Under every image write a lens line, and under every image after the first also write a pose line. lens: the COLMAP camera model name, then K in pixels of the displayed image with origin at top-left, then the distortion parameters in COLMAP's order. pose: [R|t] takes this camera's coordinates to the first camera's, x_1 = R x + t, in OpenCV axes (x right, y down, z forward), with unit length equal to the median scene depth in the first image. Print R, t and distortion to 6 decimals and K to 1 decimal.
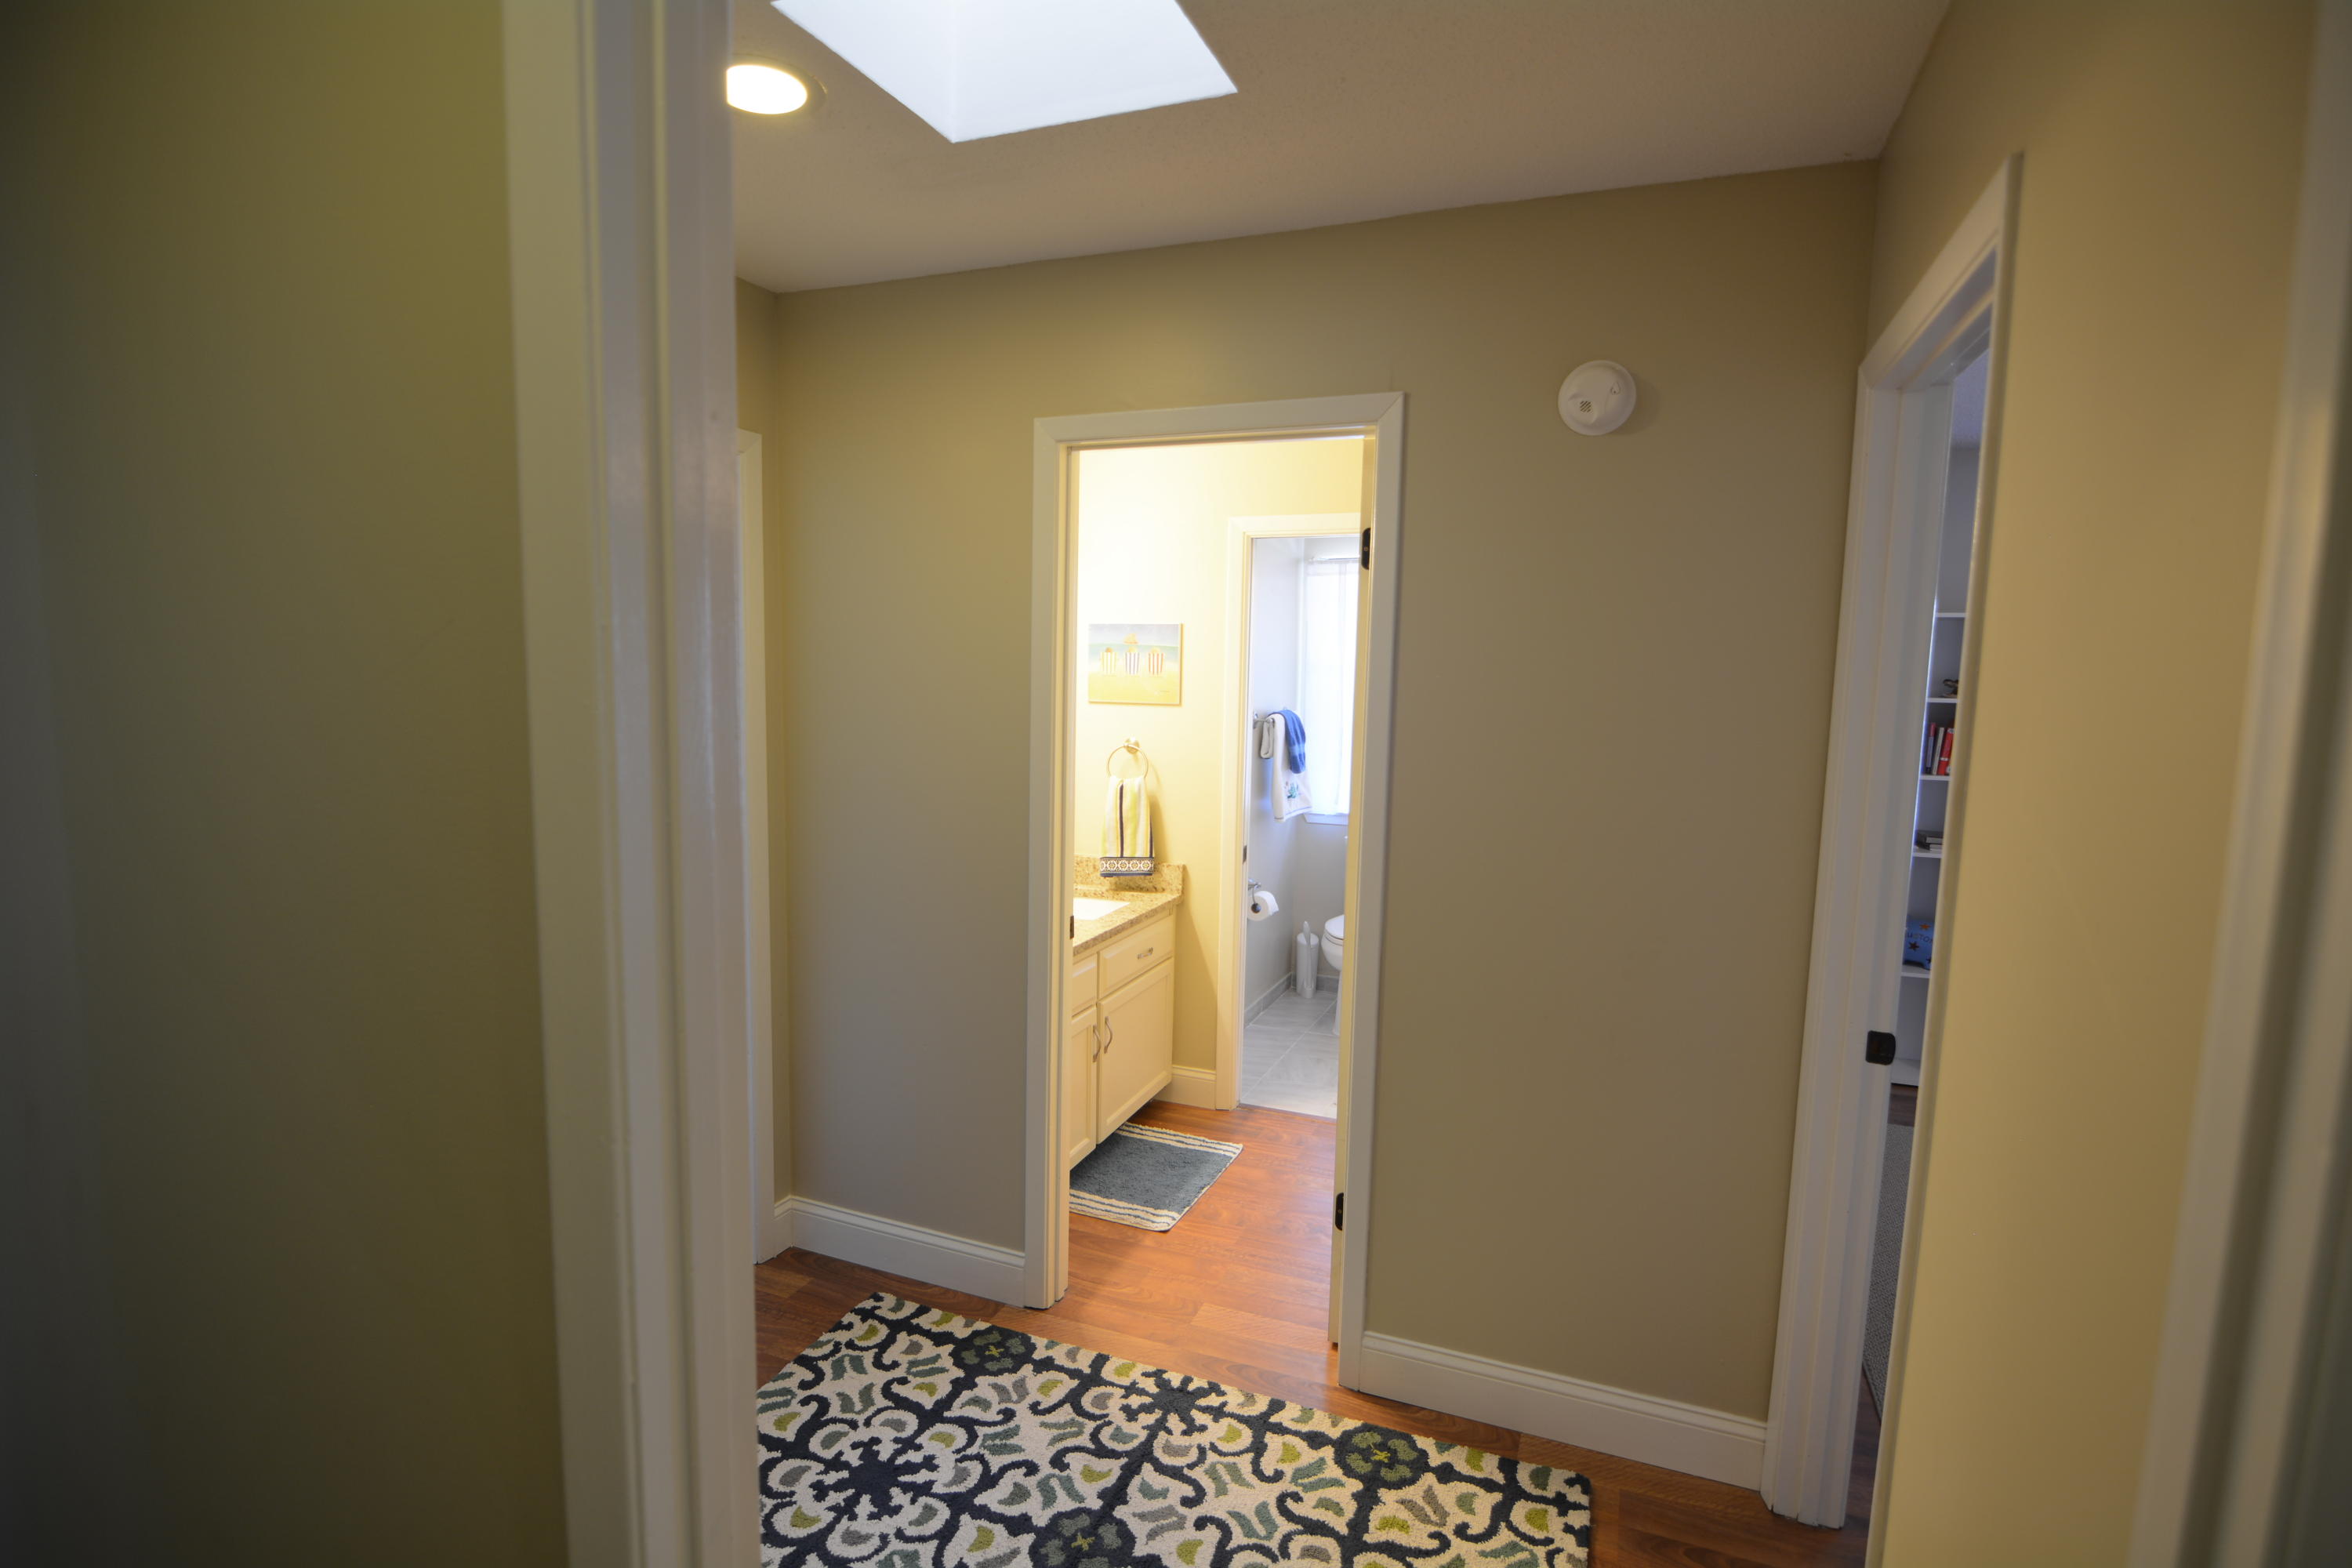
lens RADIAL K [[1155.1, 0, 1167.9], [0, 1155.1, 793.2], [0, 0, 1]] dist [0.014714, -0.026981]
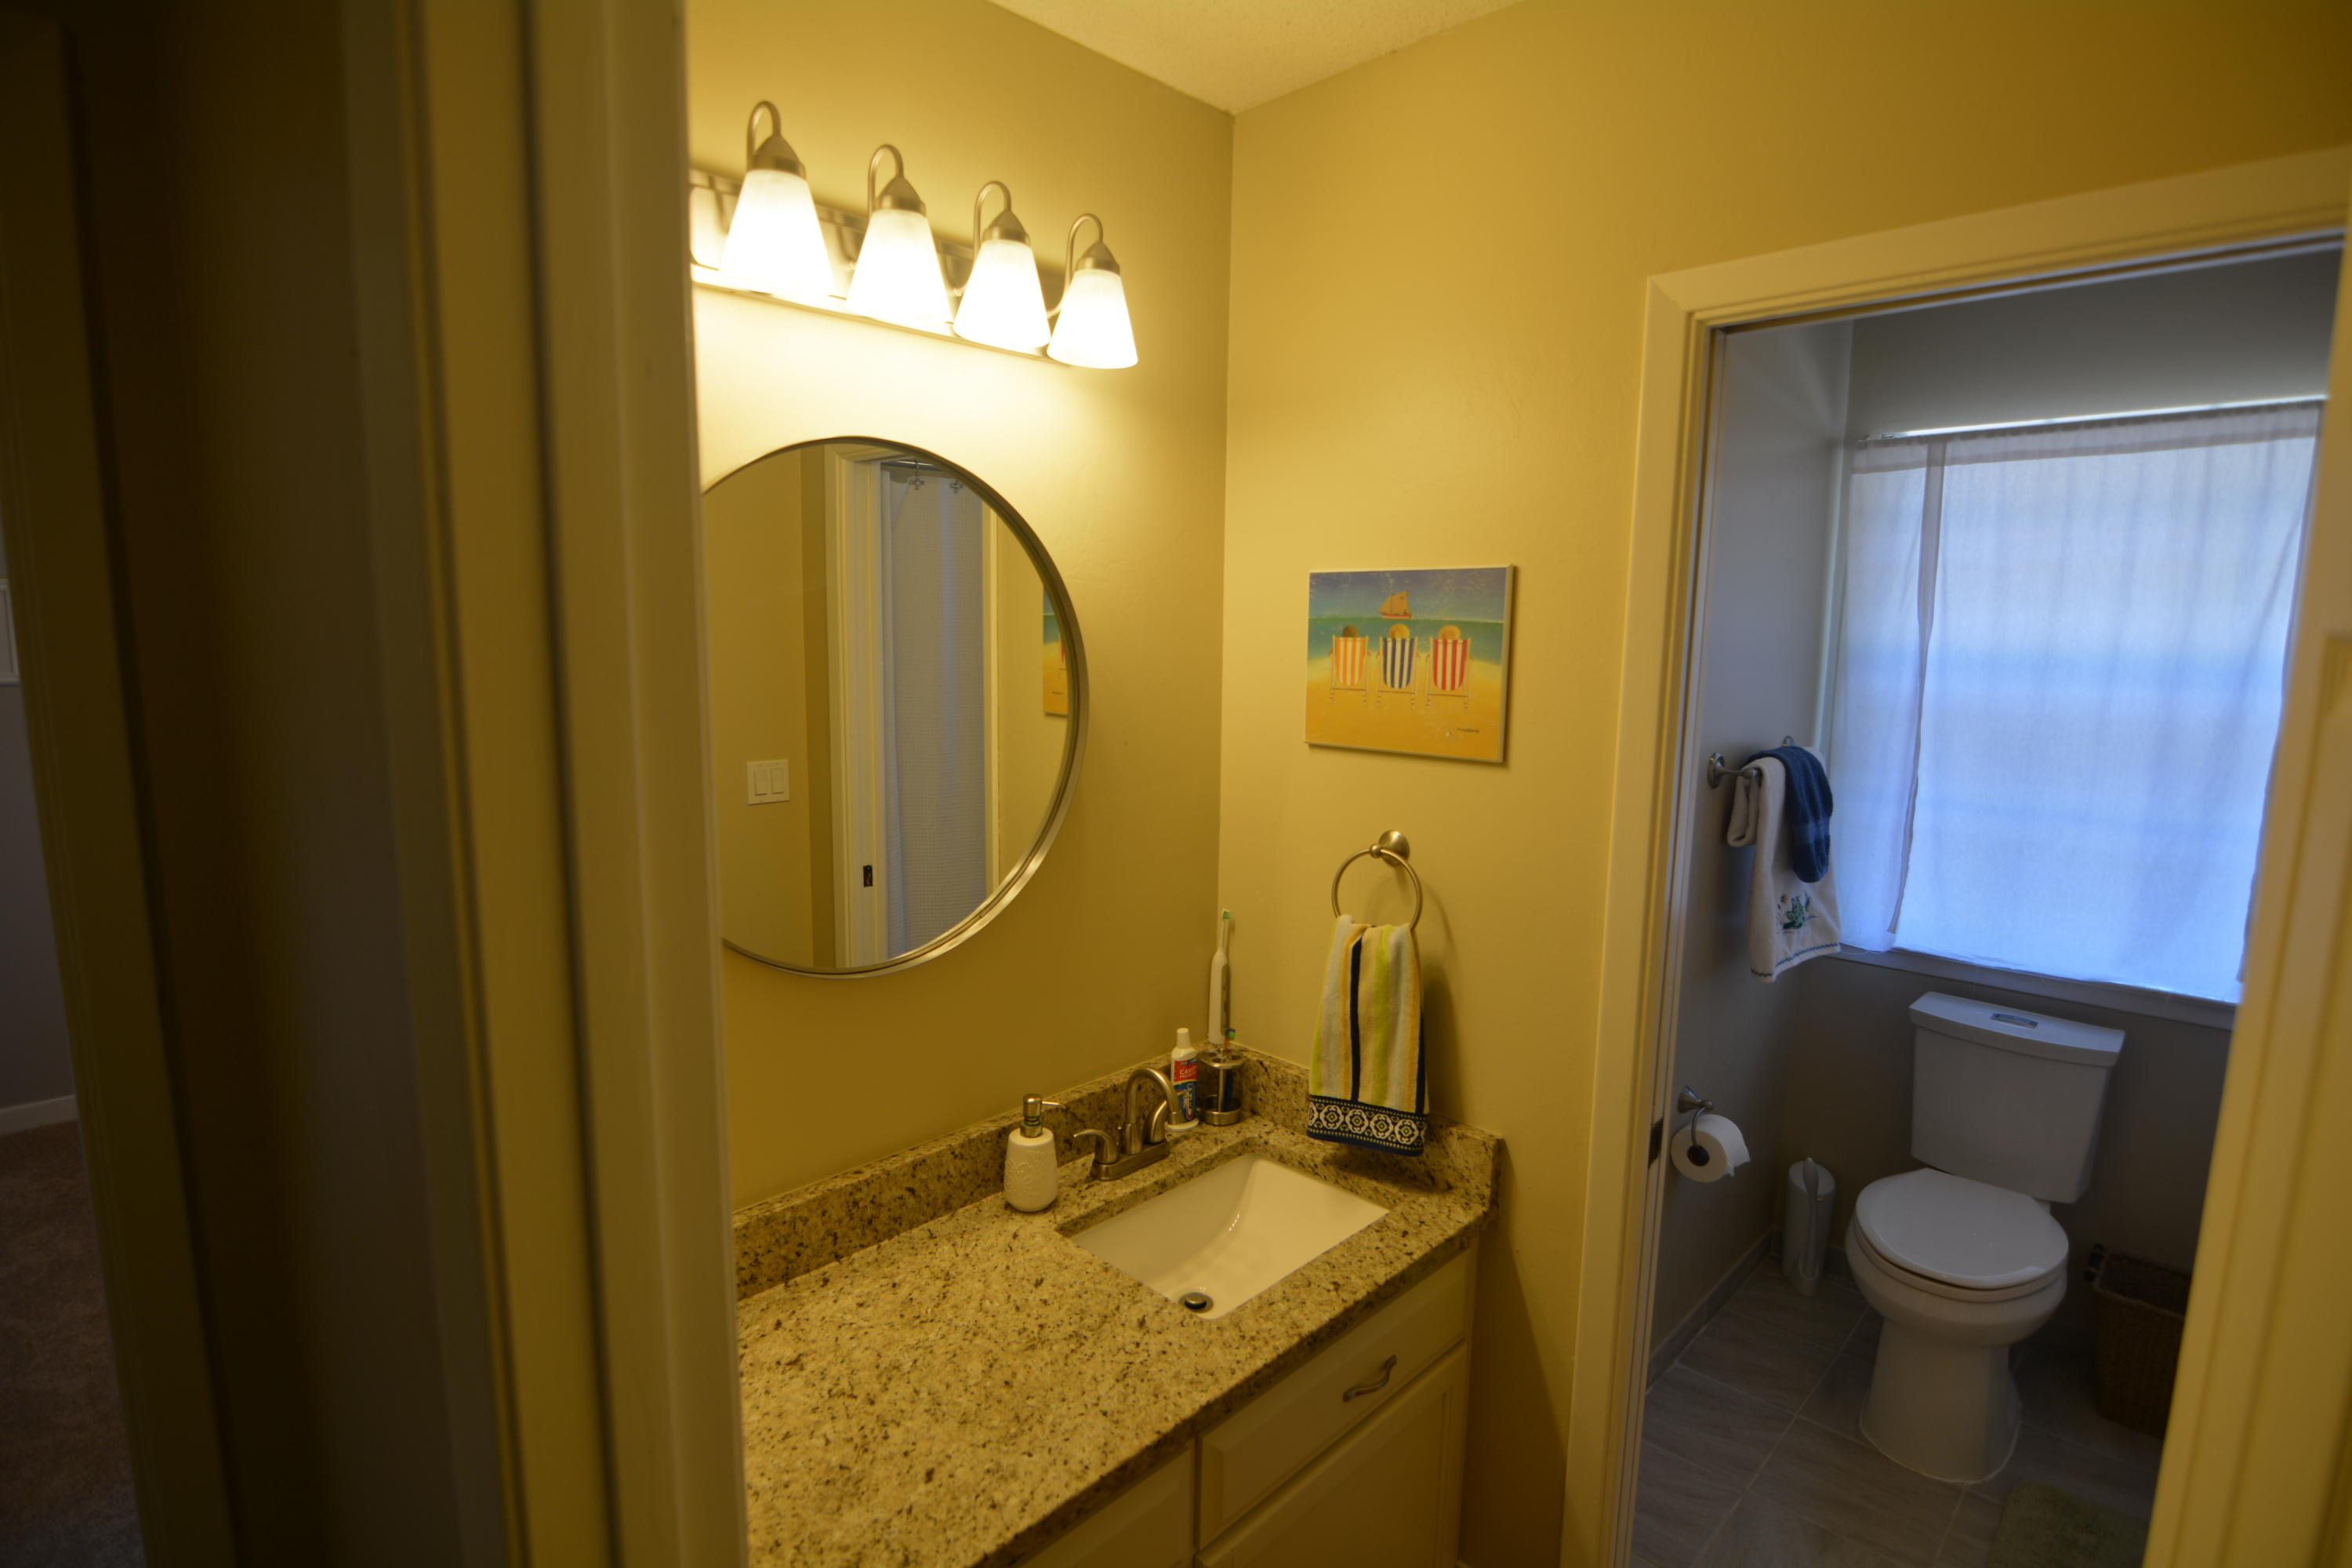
lens RADIAL K [[1155.1, 0, 1167.9], [0, 1155.1, 793.2], [0, 0, 1]] dist [0.014714, -0.026981]
pose [[0.925603, 0.047817, -0.375462, 0.054497], [-0.034860, 0.998541, 0.041230, -0.078192], [0.376886, -0.025074, 0.925920, 0.561734]]
